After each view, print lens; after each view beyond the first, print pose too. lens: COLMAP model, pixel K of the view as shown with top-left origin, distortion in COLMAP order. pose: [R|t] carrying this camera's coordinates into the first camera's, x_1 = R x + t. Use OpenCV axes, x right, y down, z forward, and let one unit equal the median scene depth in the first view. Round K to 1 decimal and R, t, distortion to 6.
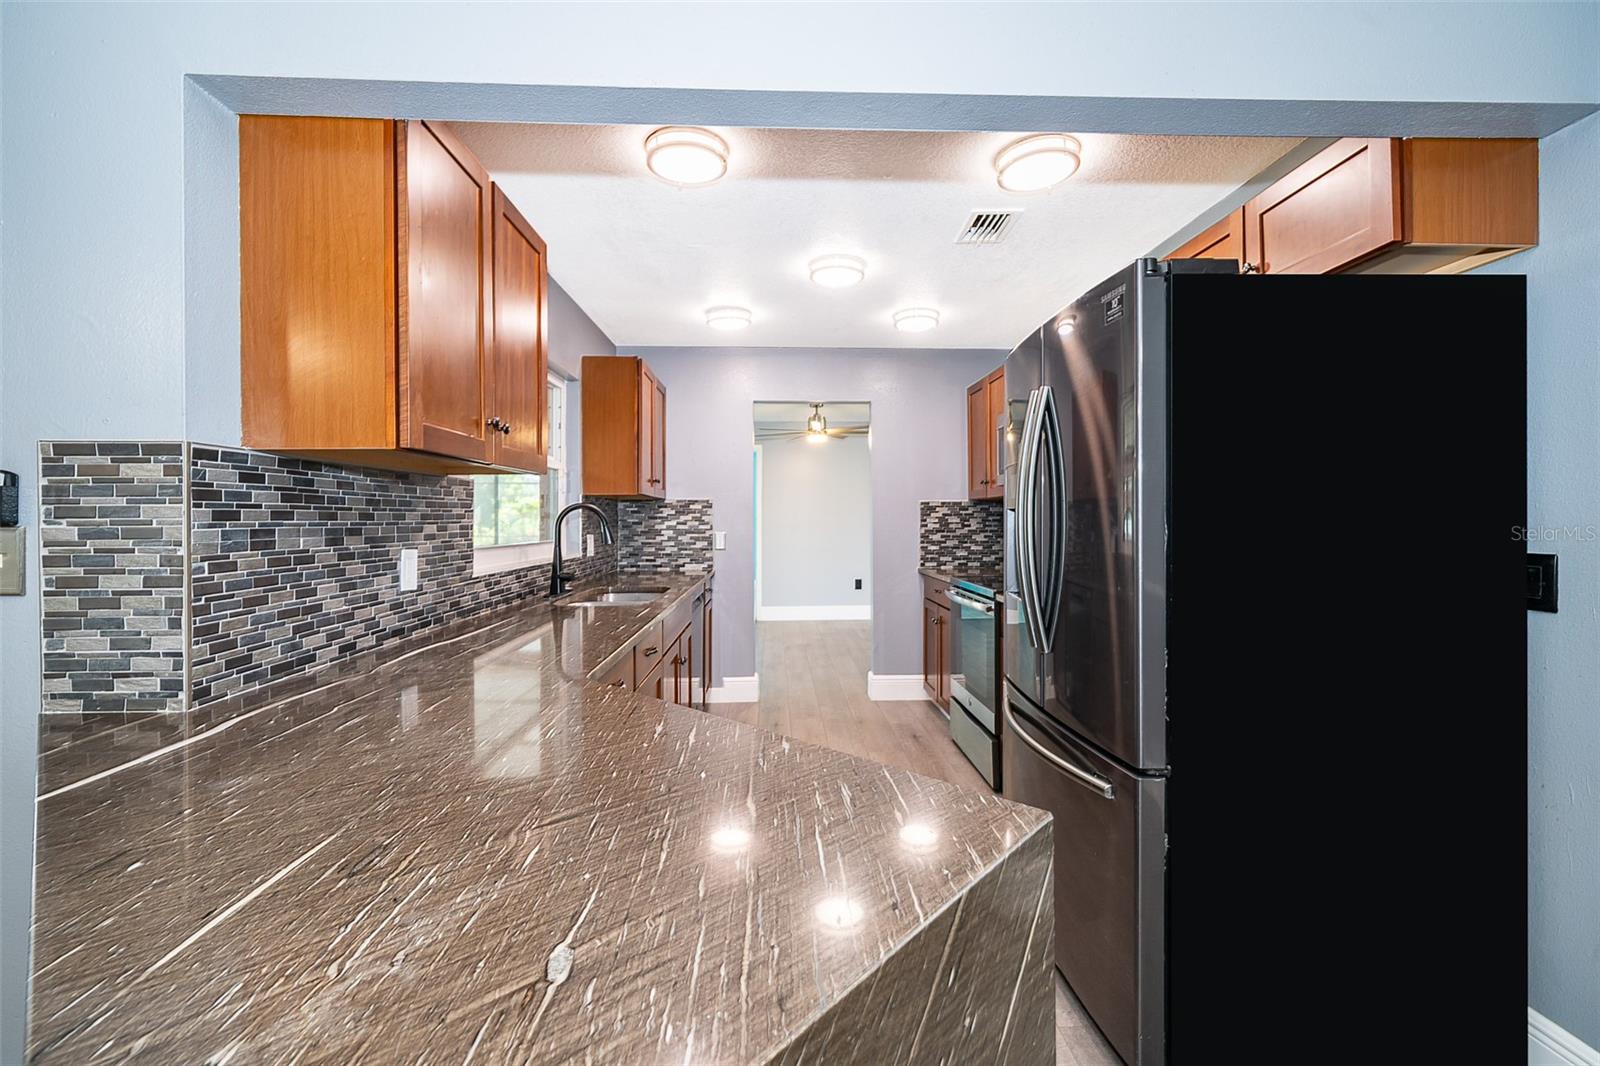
lens RADIAL K [[648.0, 0, 770.3], [0, 648.0, 518.7], [0, 0, 1]] dist [0.001043, -0.000026]
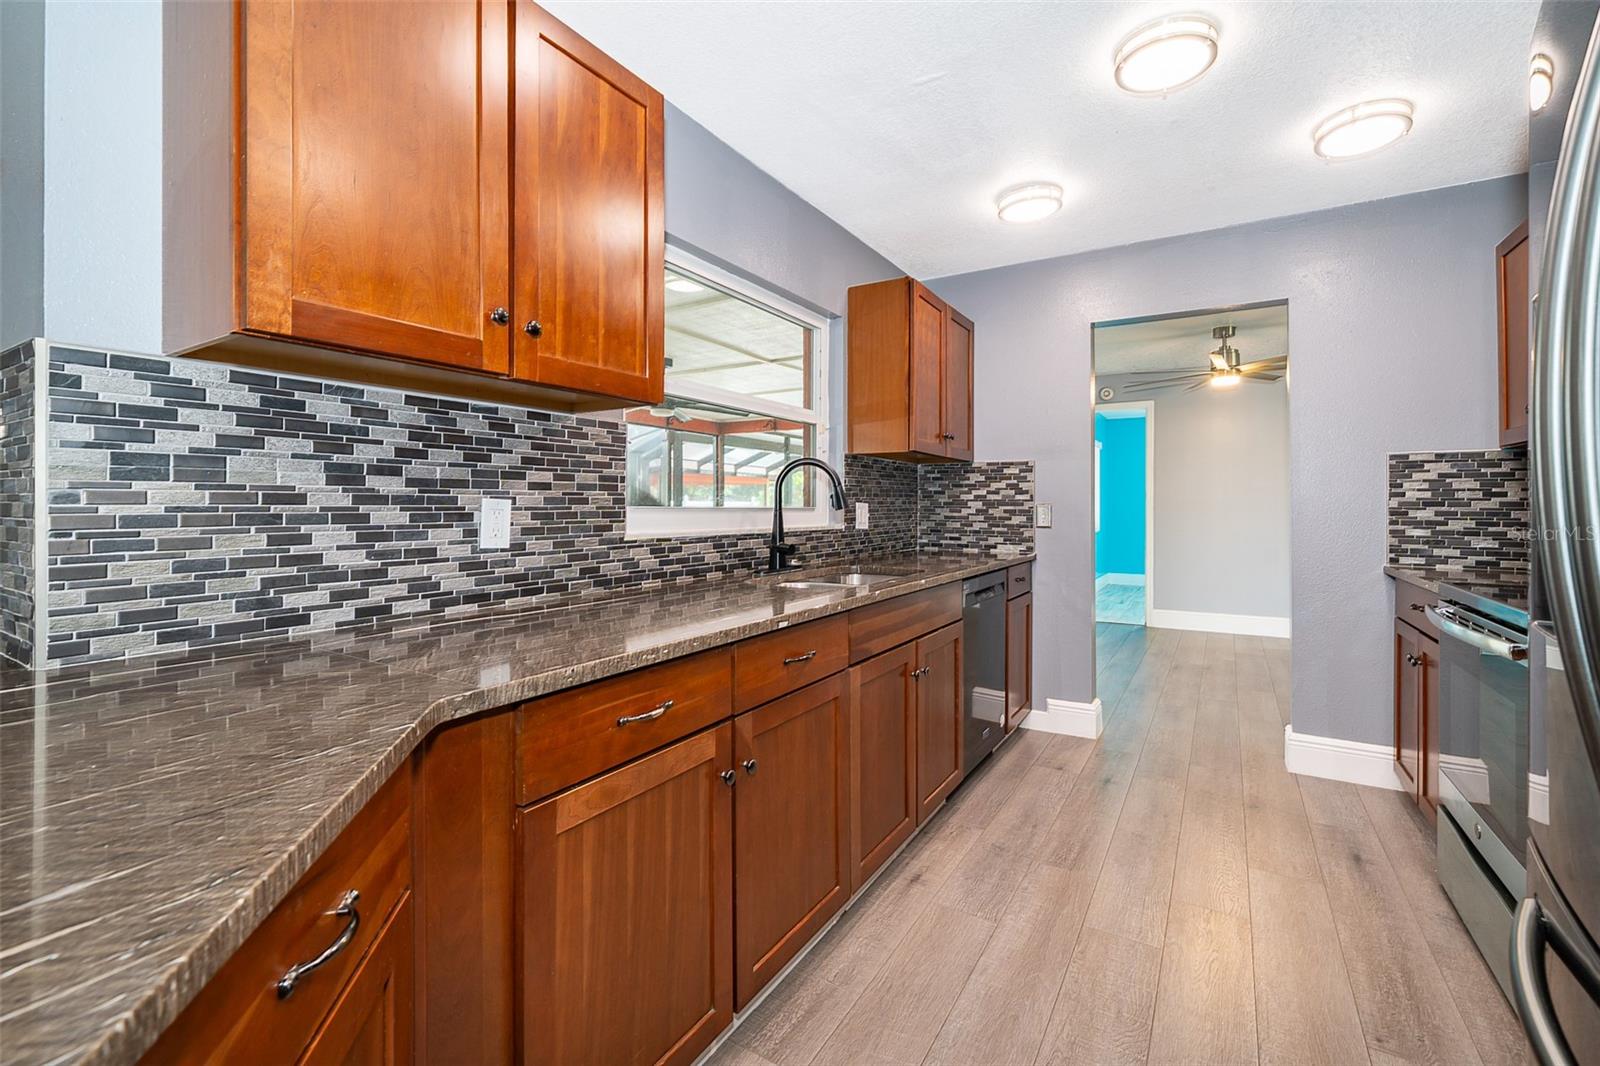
lens RADIAL K [[648.0, 0, 836.1], [0, 648.0, 503.4], [0, 0, 1]] dist [0.001043, -0.000026]
pose [[0.855908, 0.004625, -0.517108, 0.157148], [-0.006659, 0.999976, -0.002079, 0.034715], [0.517086, 0.005222, 0.855918, 0.343699]]
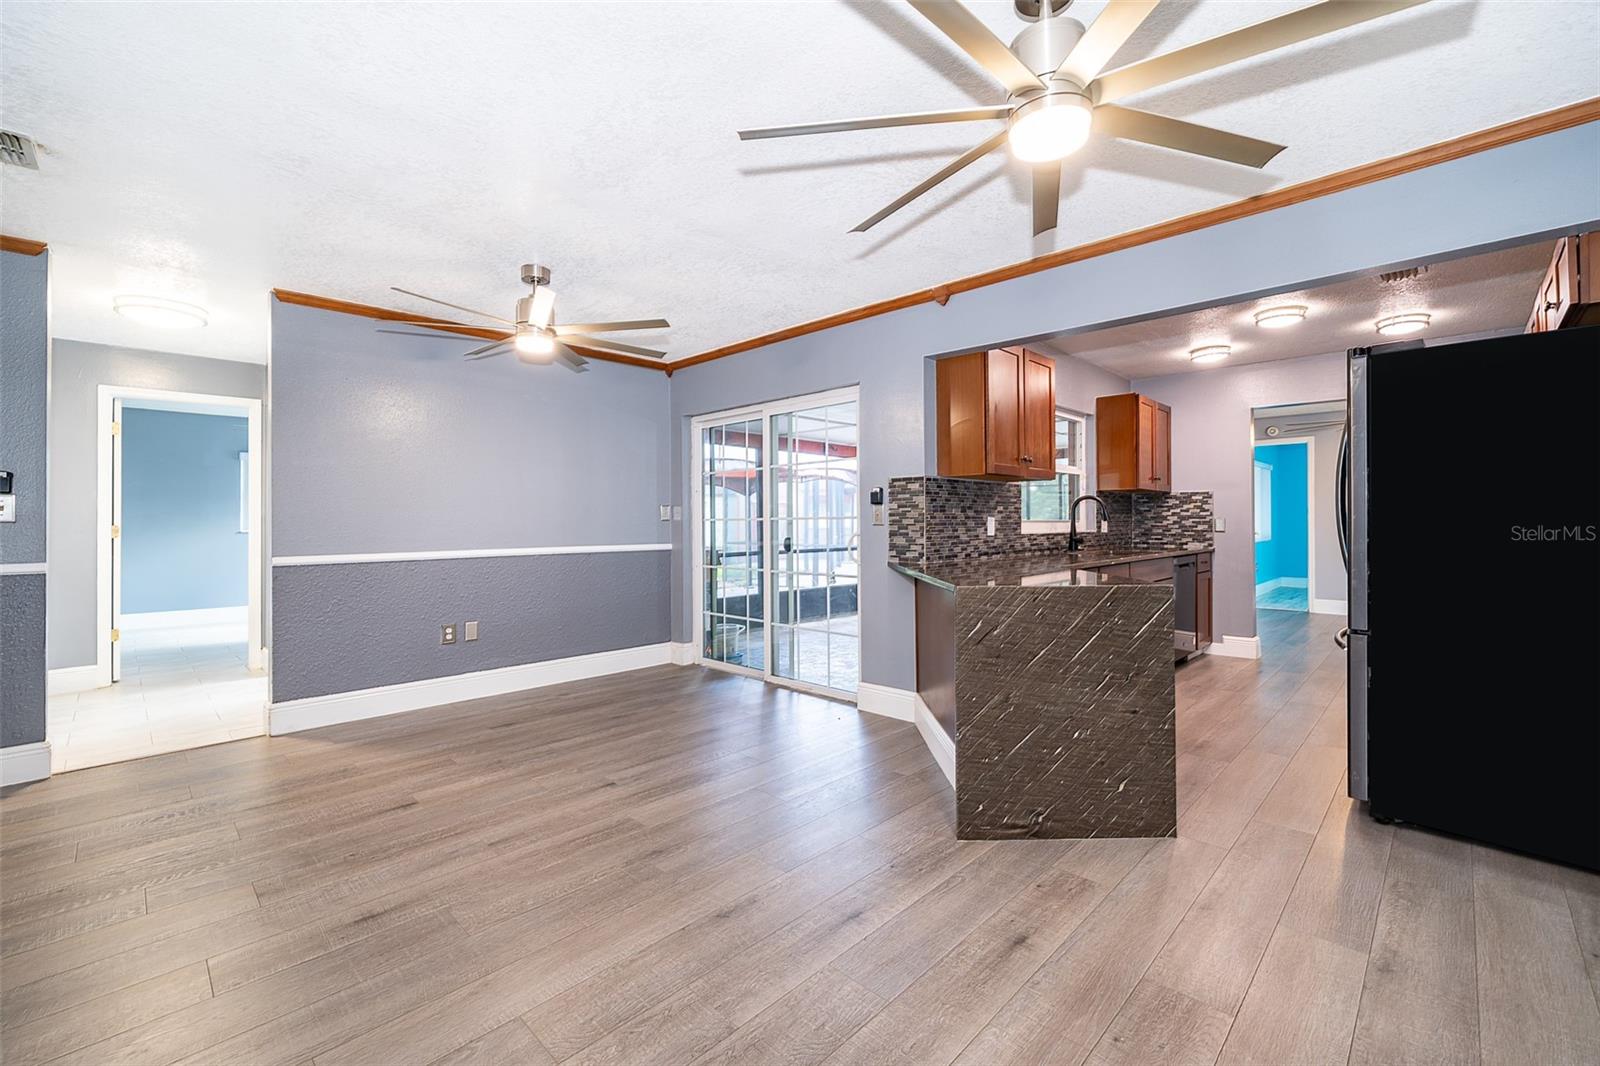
lens RADIAL K [[648.0, 0, 801.4], [0, 648.0, 524.6], [0, 0, 1]] dist [0.001043, -0.000026]
pose [[0.698734, 0.001723, -0.715380, 0.374426], [0.001904, 0.999989, 0.004268, 0.041223], [0.715379, -0.004345, 0.698723, -0.659383]]
